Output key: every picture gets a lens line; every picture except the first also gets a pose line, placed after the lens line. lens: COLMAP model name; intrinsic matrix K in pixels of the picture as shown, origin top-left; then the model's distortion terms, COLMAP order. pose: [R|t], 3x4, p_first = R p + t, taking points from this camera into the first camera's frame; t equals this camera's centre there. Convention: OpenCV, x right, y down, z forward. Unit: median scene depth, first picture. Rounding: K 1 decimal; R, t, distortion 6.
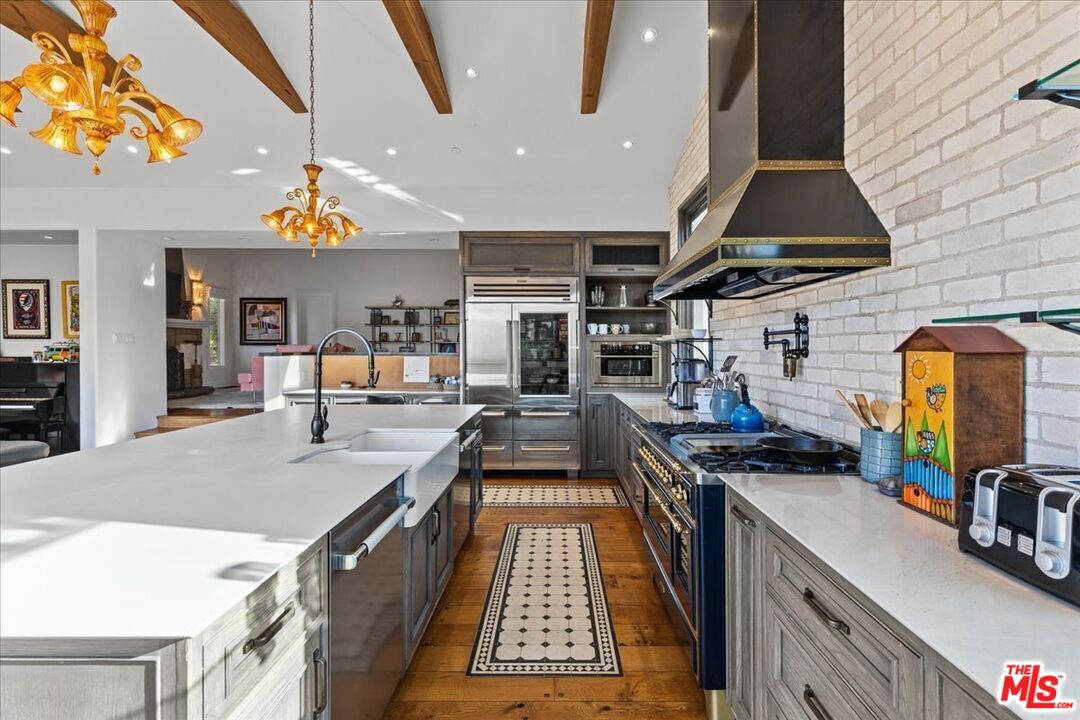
lens RADIAL K [[496.1, 0, 558.1], [0, 496.1, 352.2], [0, 0, 1]] dist [-0.000856, -0.000181]
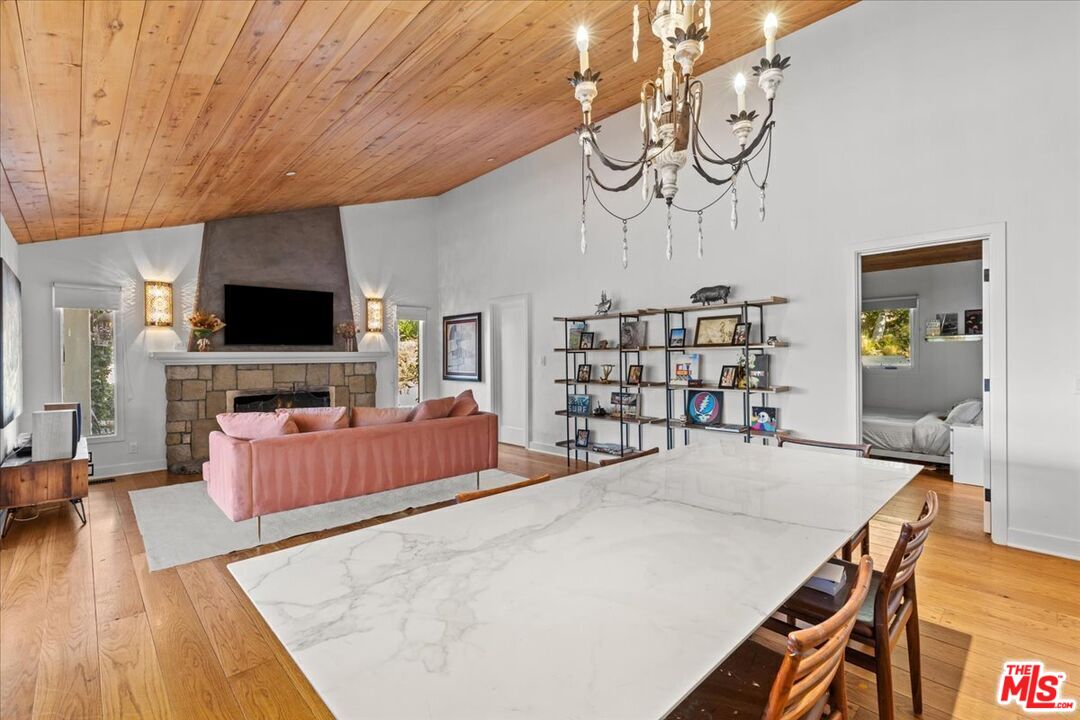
lens RADIAL K [[489.6, 0, 536.5], [0, 489.6, 361.9], [0, 0, 1]] dist [0.001686, -0.000034]
pose [[0.678764, 0.000822, -0.734356, -0.006704], [0.003539, 0.999984, 0.004391, -0.091480], [0.734348, -0.005579, 0.678750, 1.245394]]
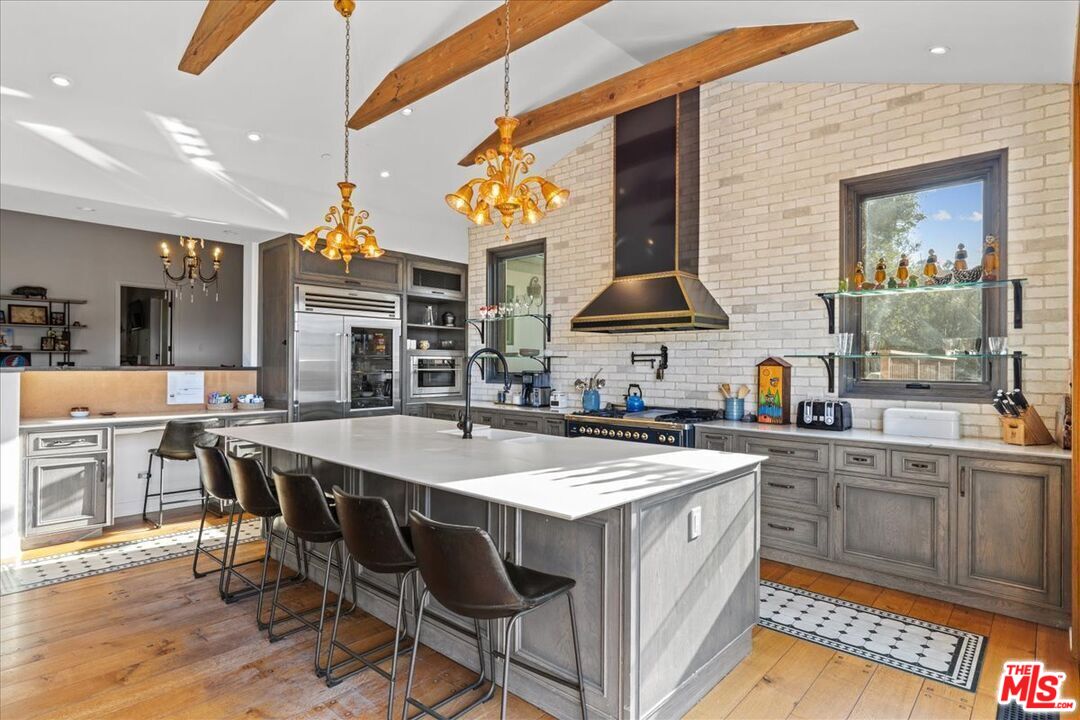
lens RADIAL K [[561.0, 0, 561.5], [0, 561.0, 363.8], [0, 0, 1]] dist [0.000012, 0.000151]
pose [[0.657518, 0.001761, 0.753436, -0.641685], [-0.000043, 0.999997, -0.002299, -0.001766], [-0.753438, 0.001480, 0.657517, -0.053428]]
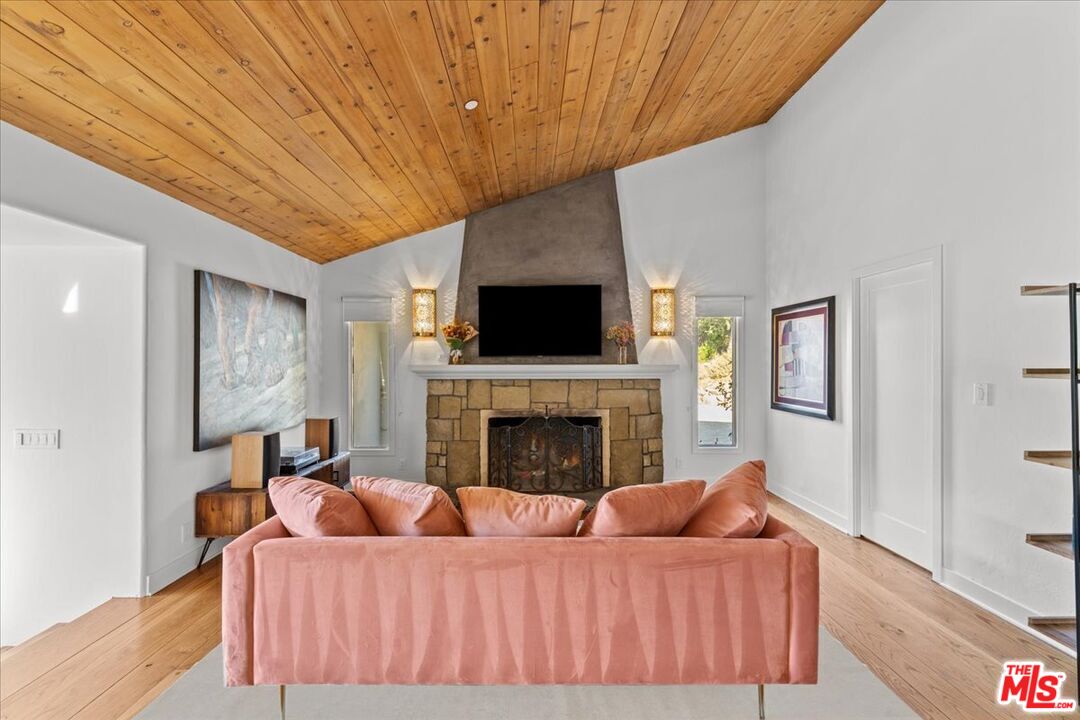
lens RADIAL K [[483.3, 0, 538.5], [0, 483.3, 358.3], [0, 0, 1]] dist [0.001139, 0.000142]
pose [[0.008629, -0.008422, -0.999927, -0.373373], [-0.007275, 0.999938, -0.008485, -0.117651], [0.999936, 0.007348, 0.008567, 1.598989]]
